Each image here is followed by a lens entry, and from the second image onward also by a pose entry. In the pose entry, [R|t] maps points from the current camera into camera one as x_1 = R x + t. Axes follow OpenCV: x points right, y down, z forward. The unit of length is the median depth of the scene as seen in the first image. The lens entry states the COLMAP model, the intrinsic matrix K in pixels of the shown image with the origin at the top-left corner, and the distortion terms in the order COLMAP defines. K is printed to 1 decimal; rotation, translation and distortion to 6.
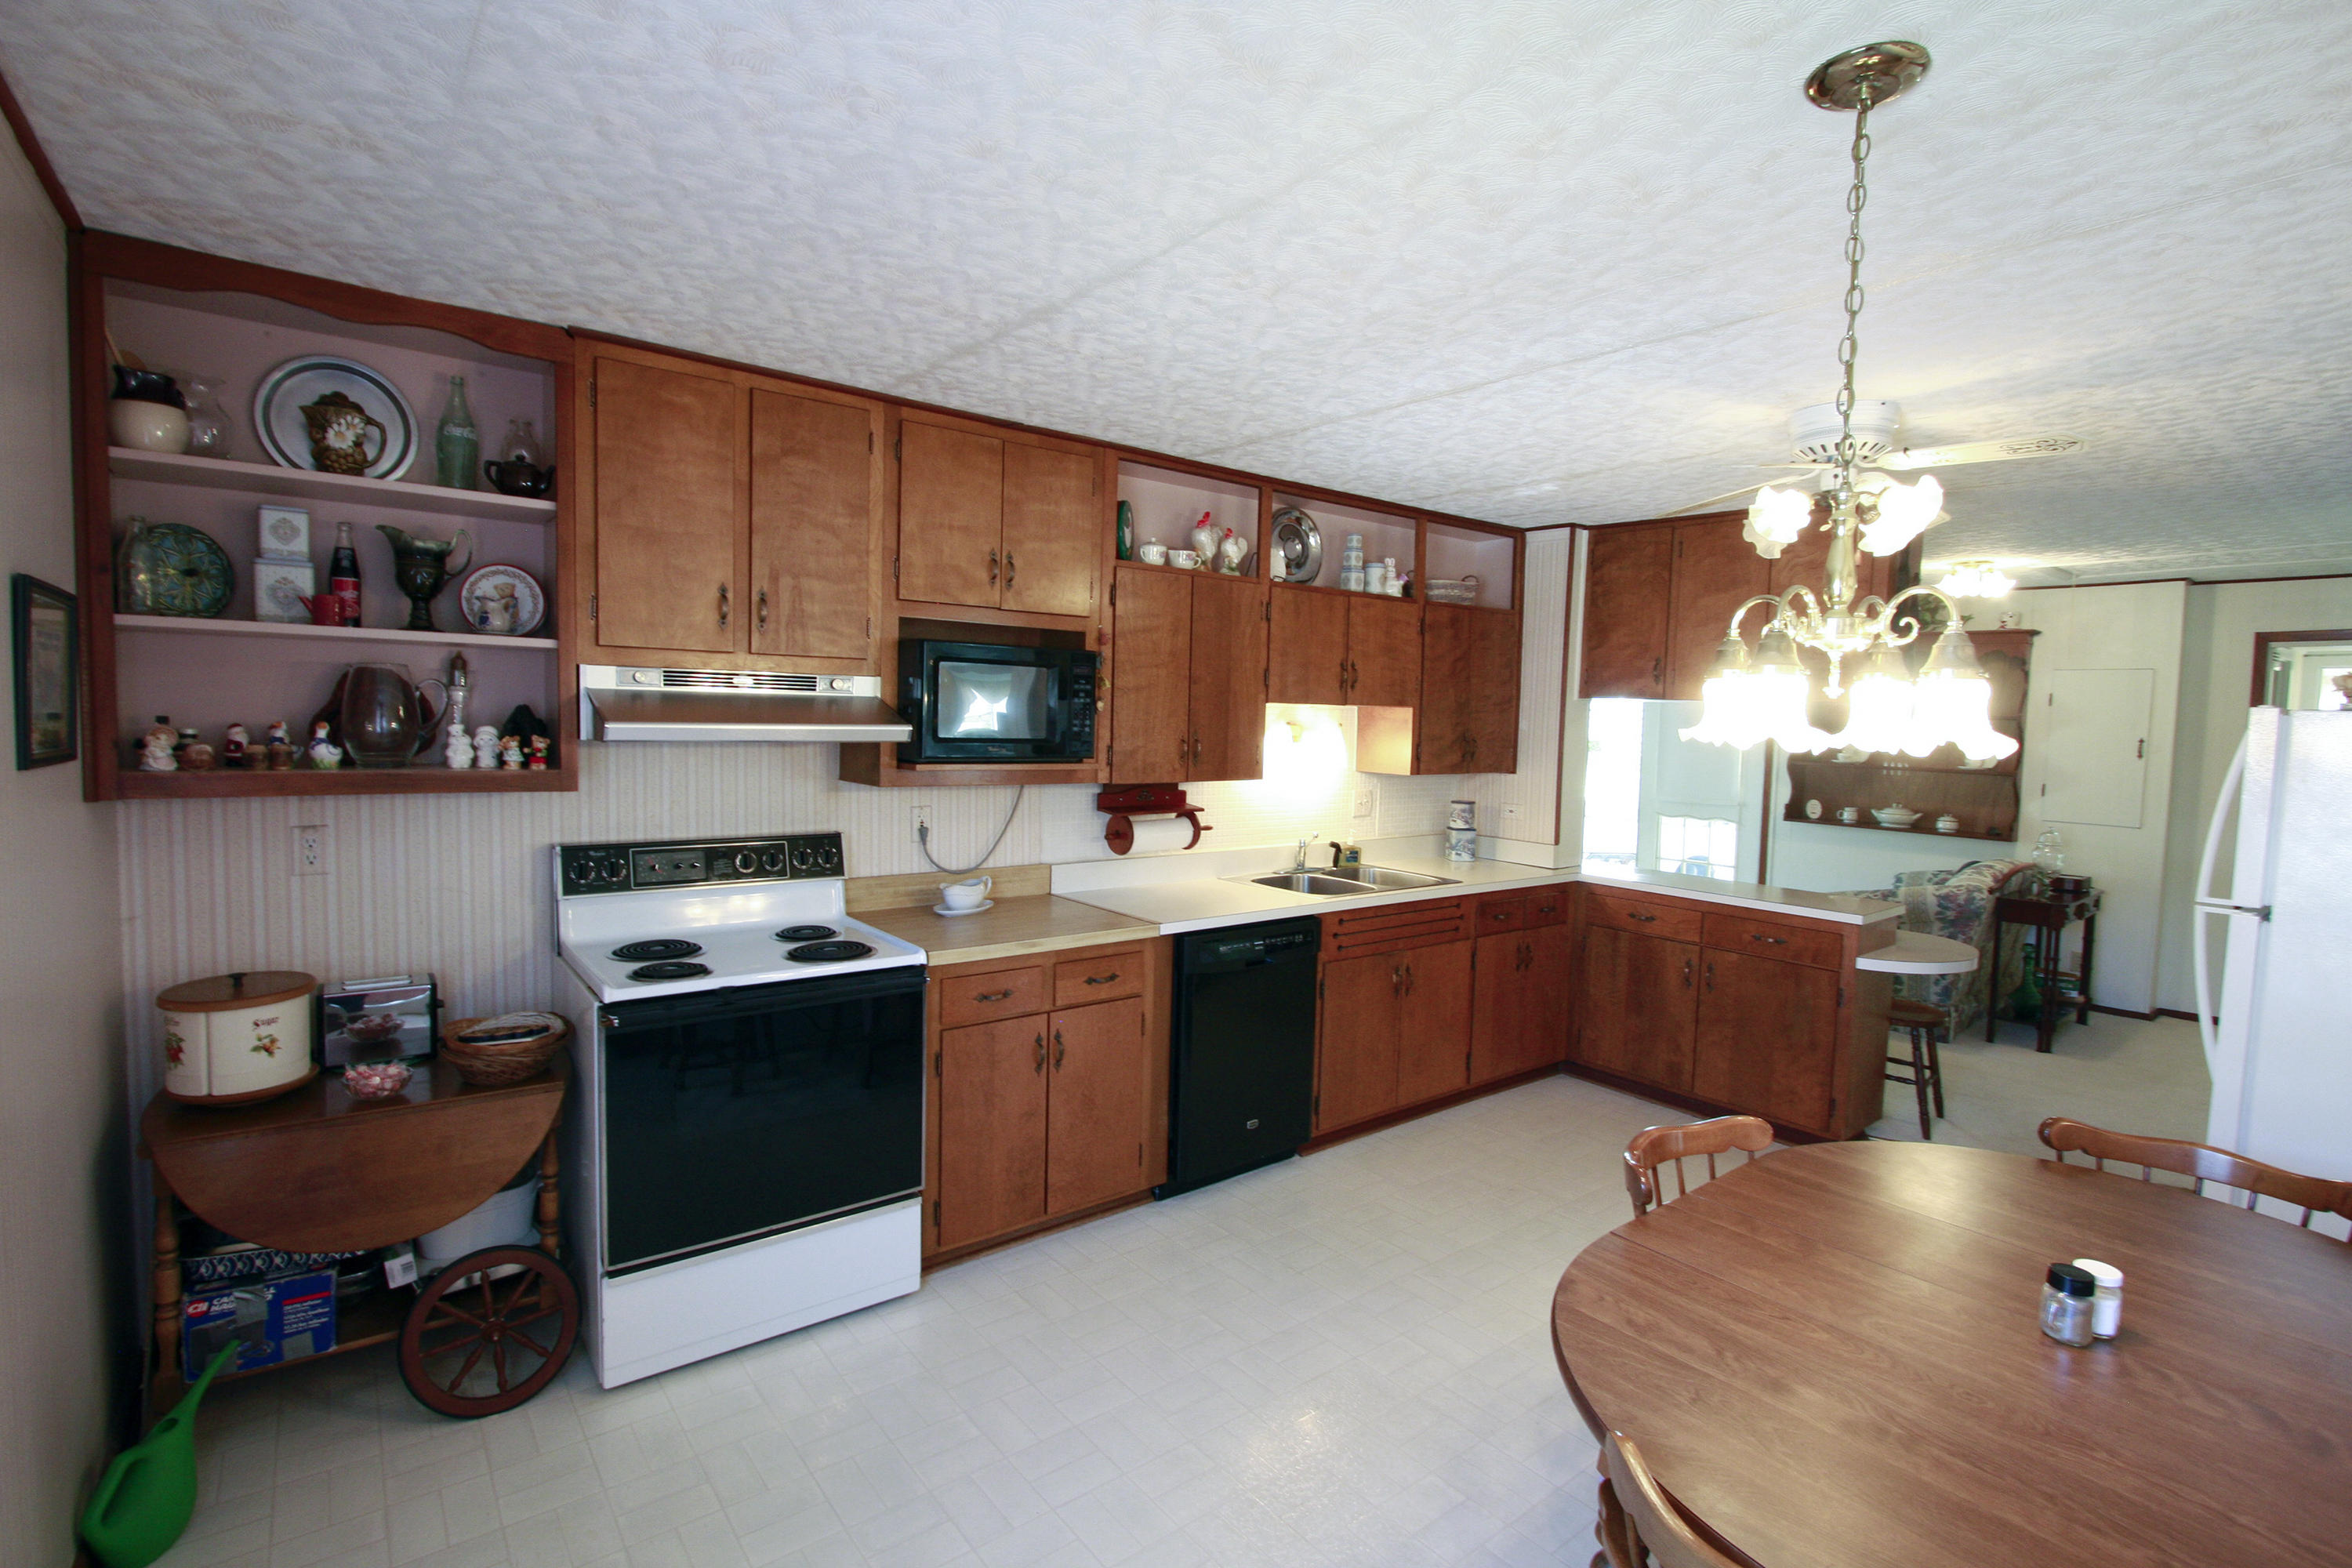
lens RADIAL K [[1086.9, 0, 1168.7], [0, 1086.9, 775.9], [0, 0, 1]] dist [-0.021840, 0.004337]
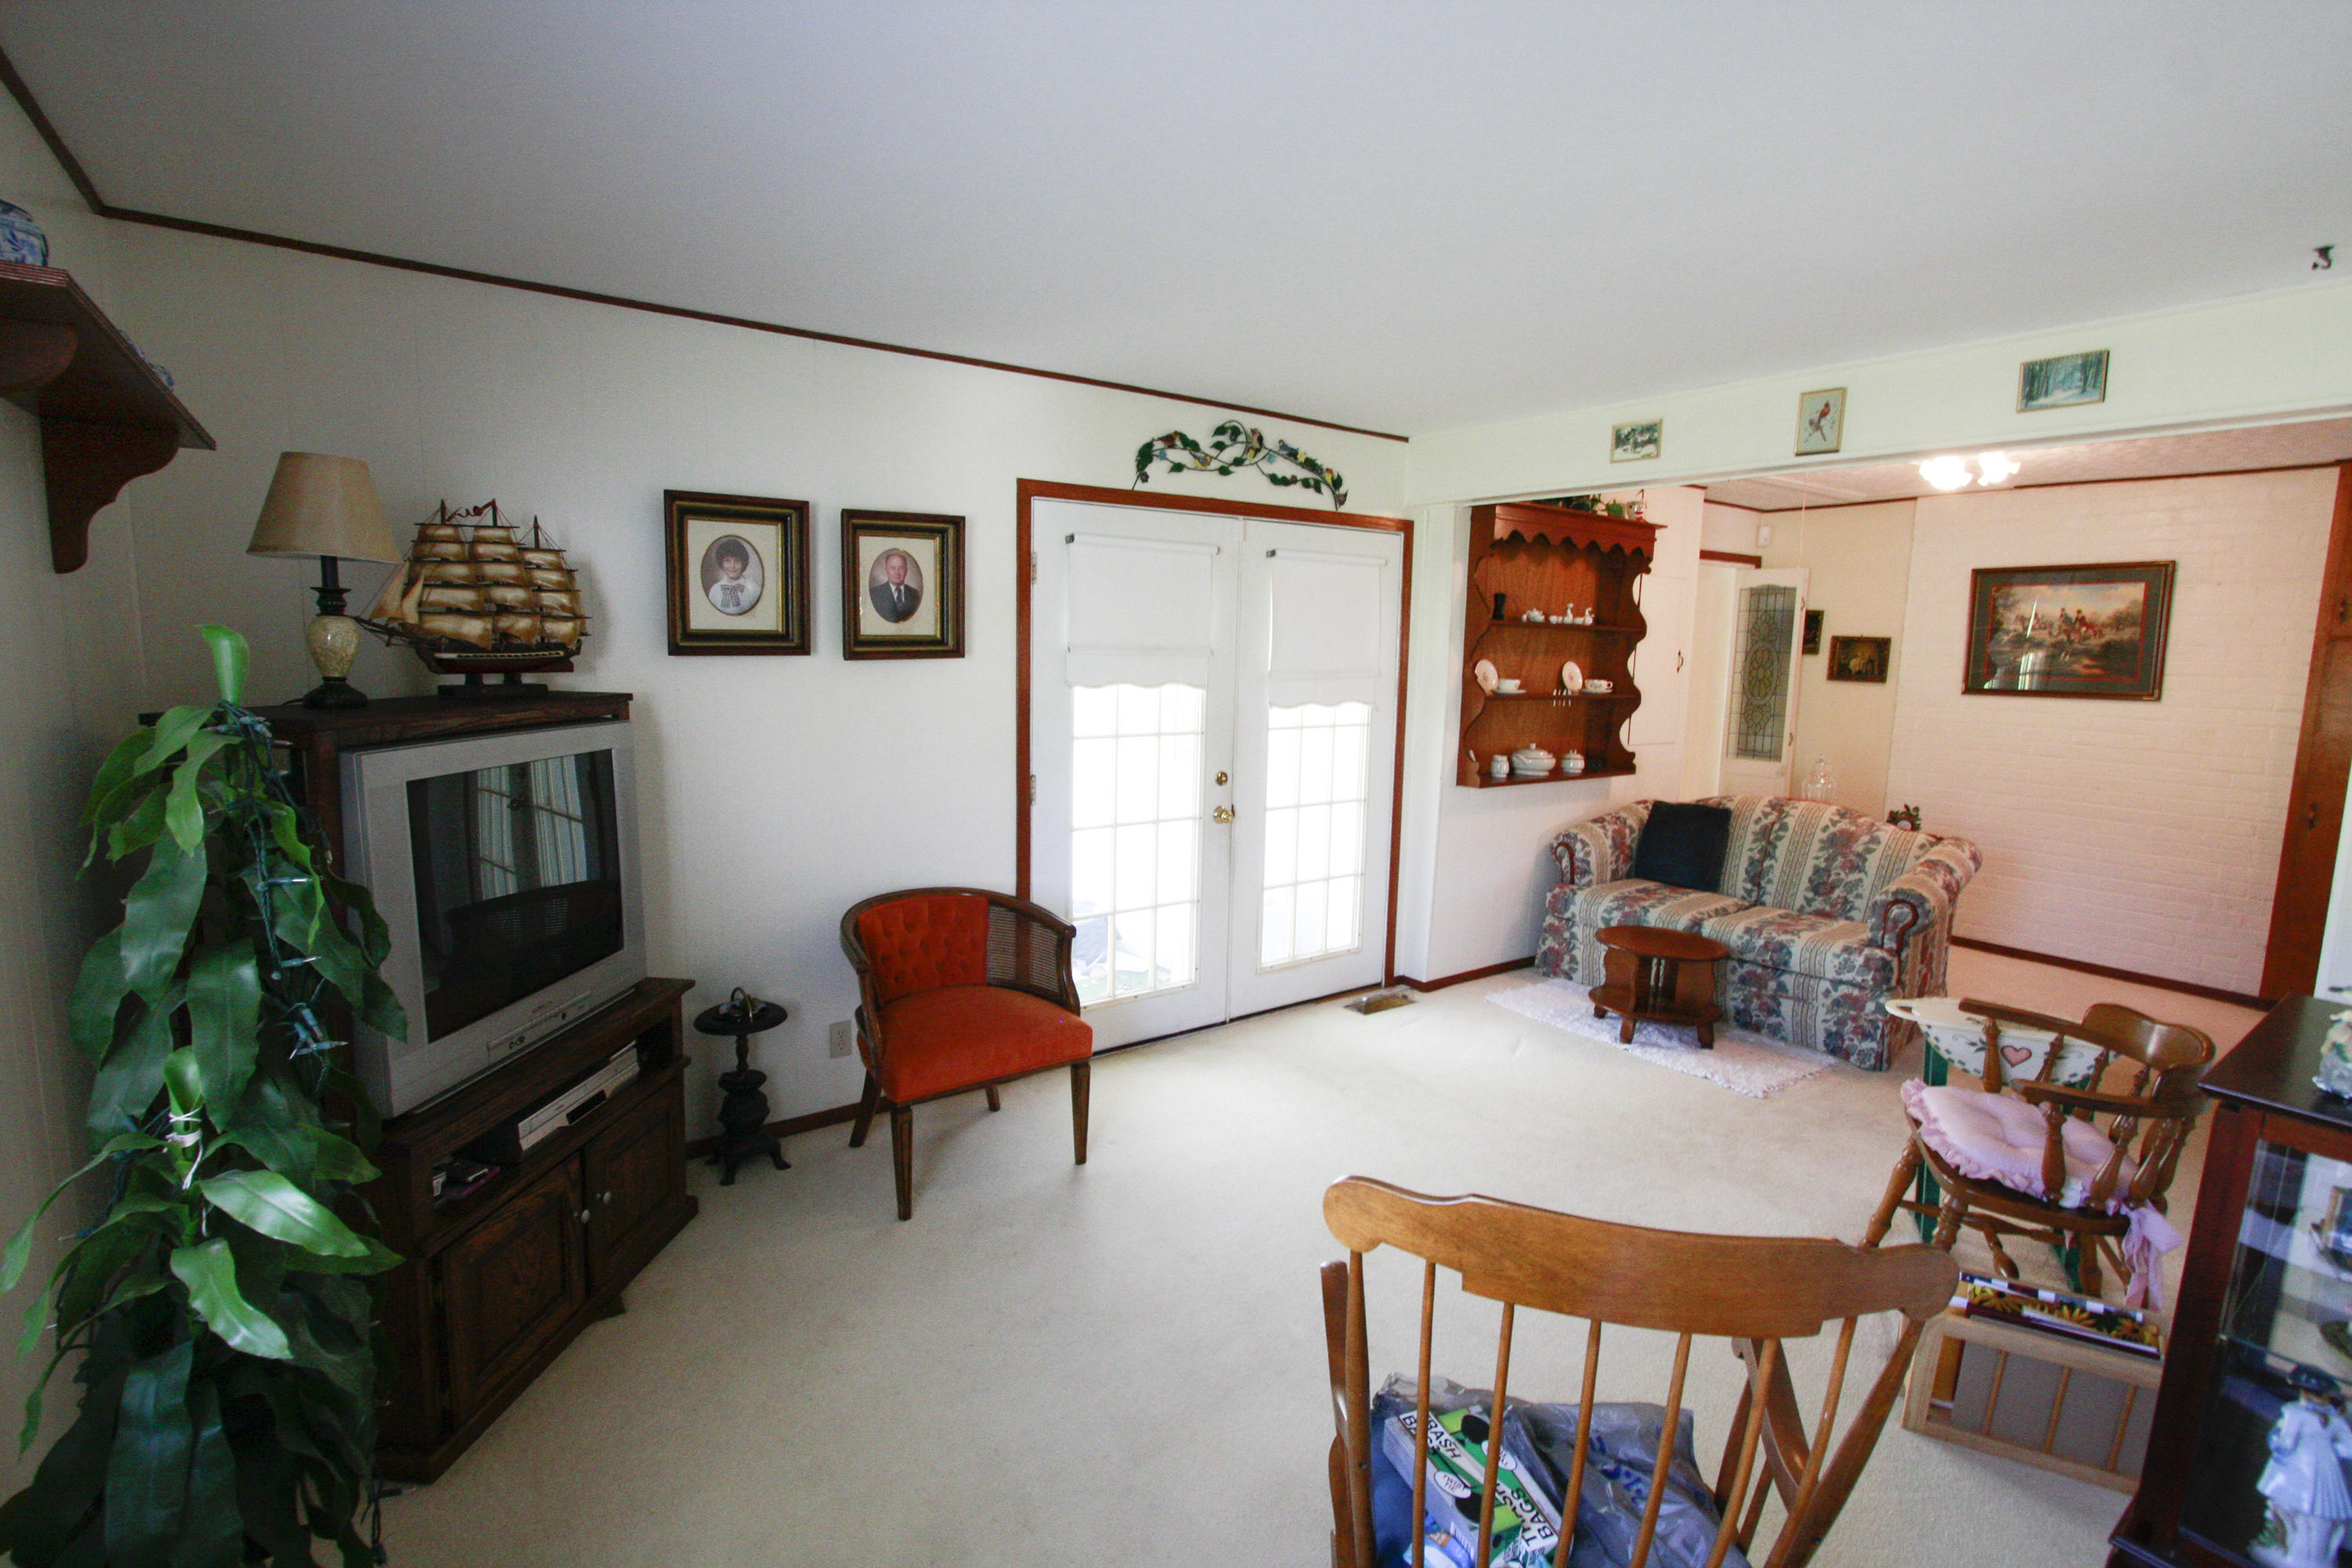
lens RADIAL K [[1086.9, 0, 1156.9], [0, 1086.9, 779.7], [0, 0, 1]] dist [-0.021840, 0.004337]
pose [[0.050307, -0.151241, 0.987216, -0.130541], [0.040647, 0.987959, 0.149284, -0.125318], [-0.997906, 0.032618, 0.055849, 2.107154]]
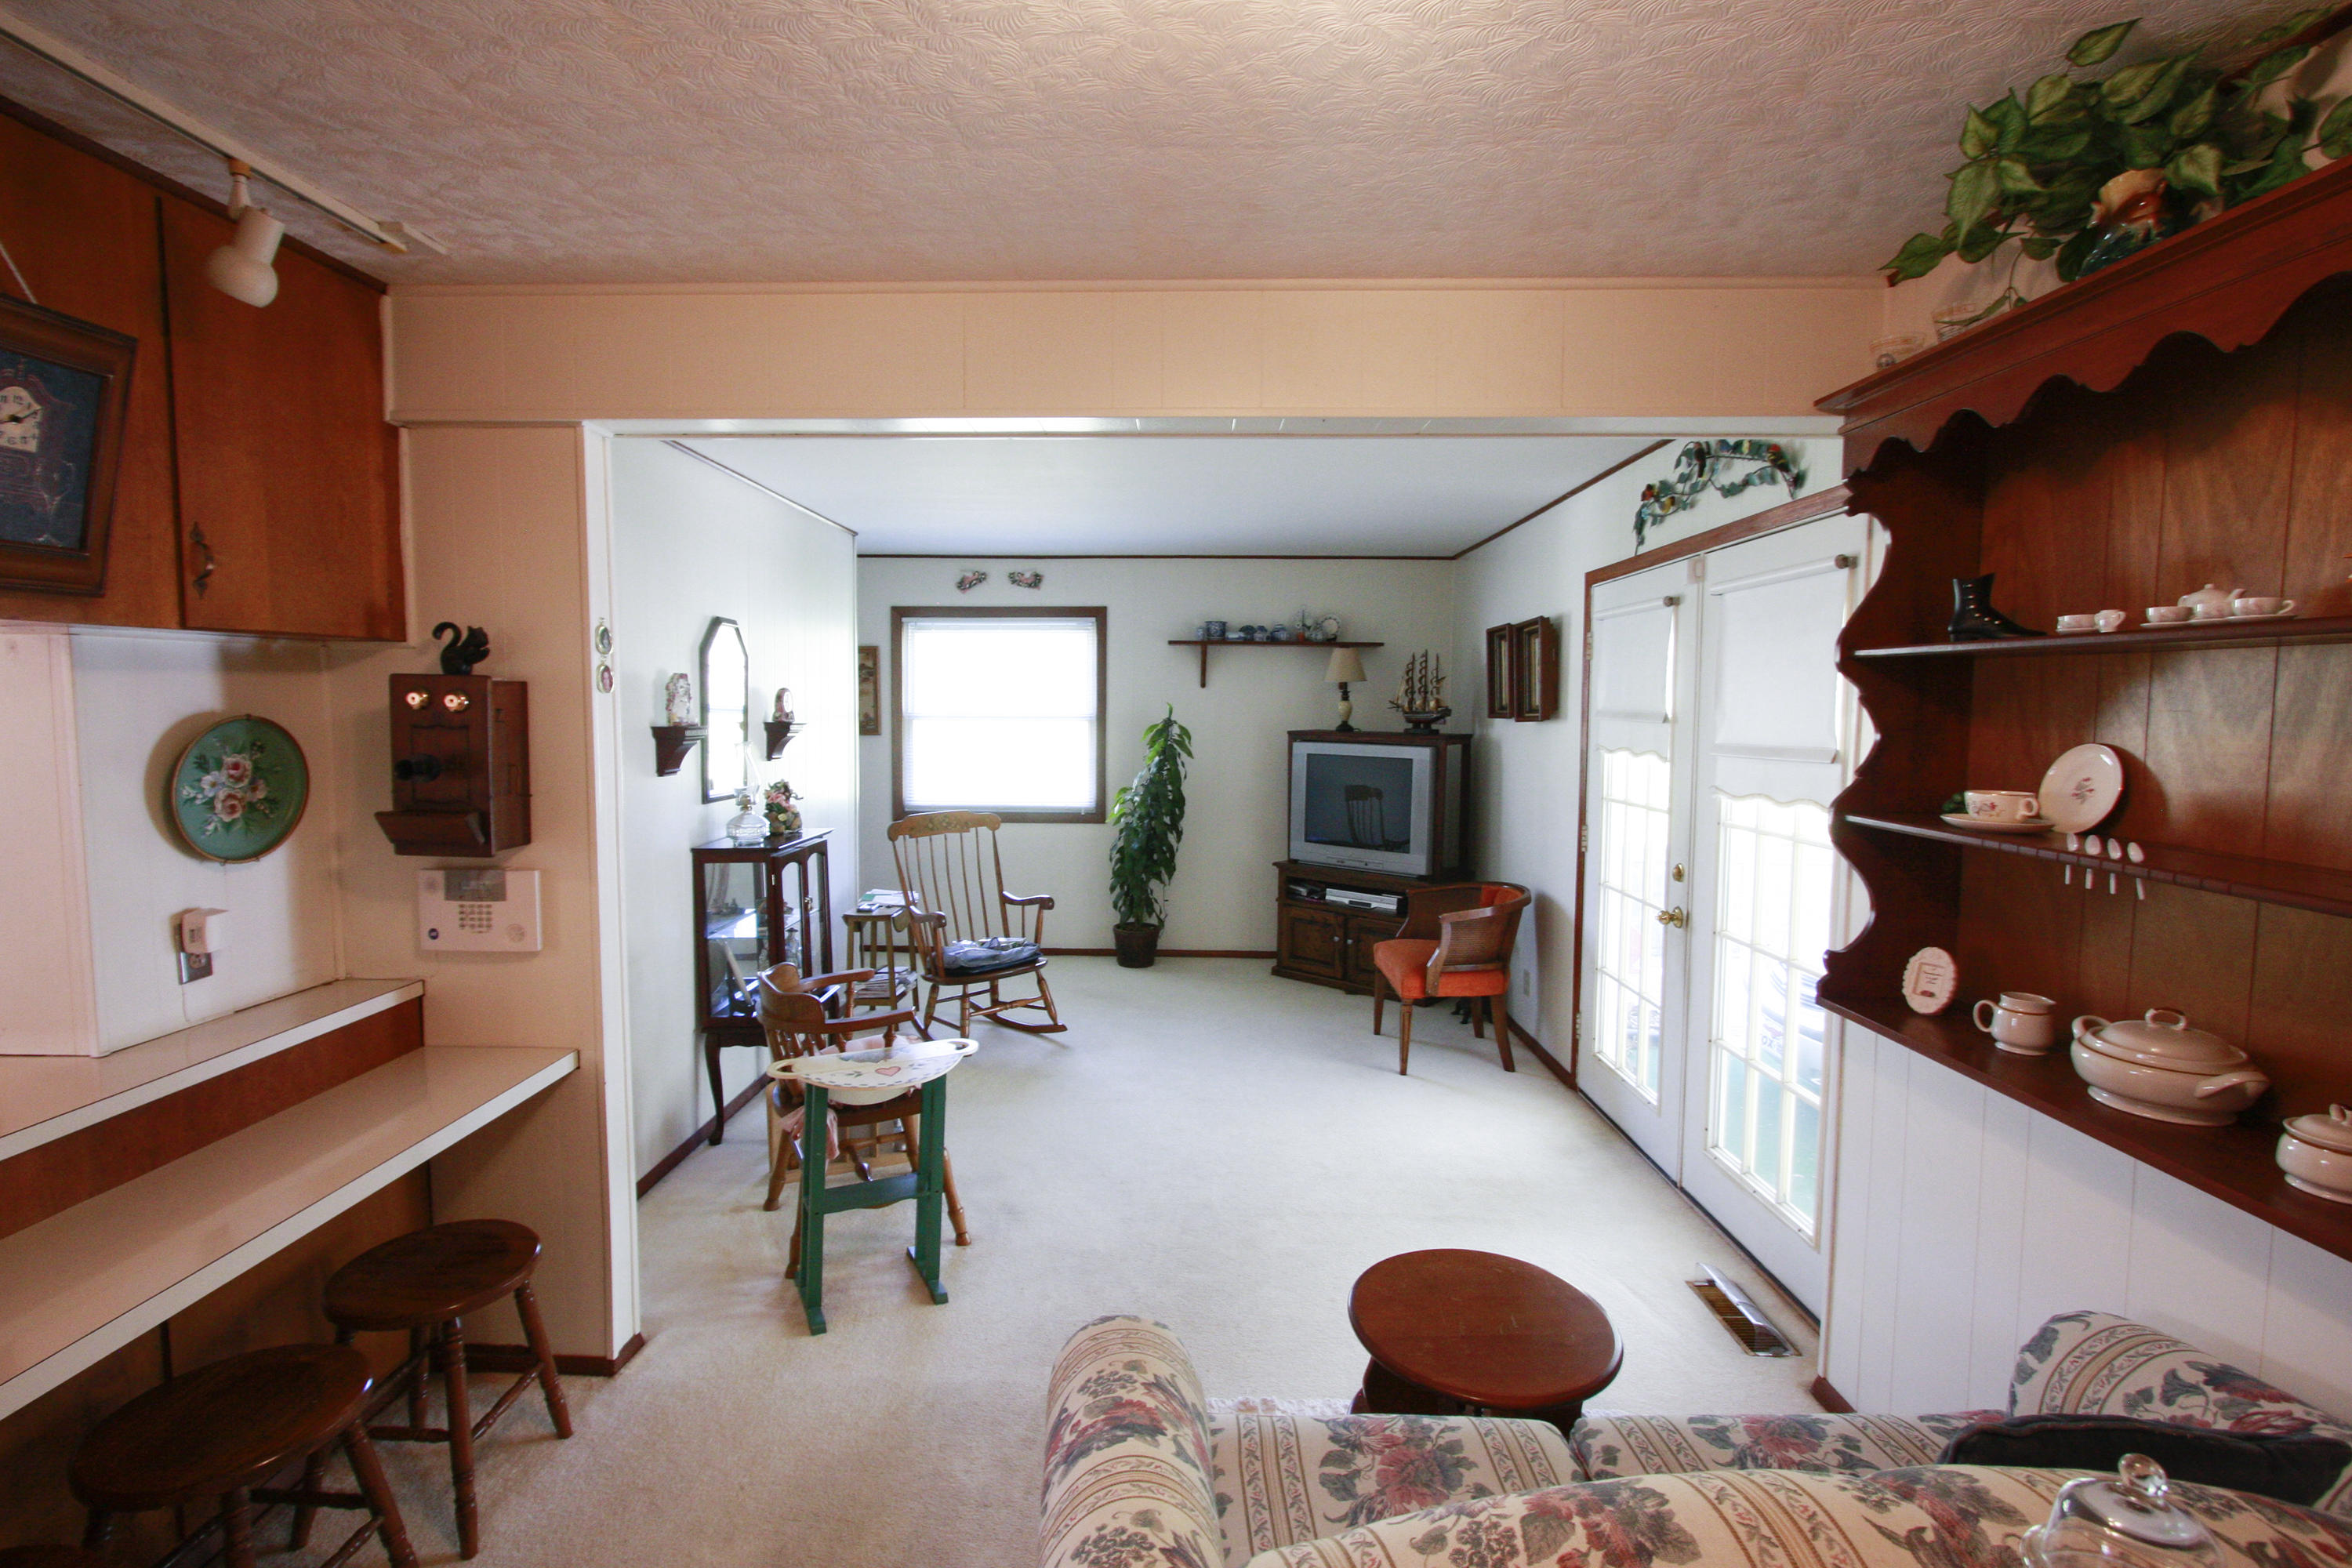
lens RADIAL K [[1086.9, 0, 1162.5], [0, 1086.9, 778.0], [0, 0, 1]] dist [-0.021840, 0.004337]
pose [[0.772229, 0.025060, -0.634850, 1.147454], [-0.025727, 0.999636, 0.008165, -0.038450], [0.634823, 0.010028, 0.772593, 1.175407]]
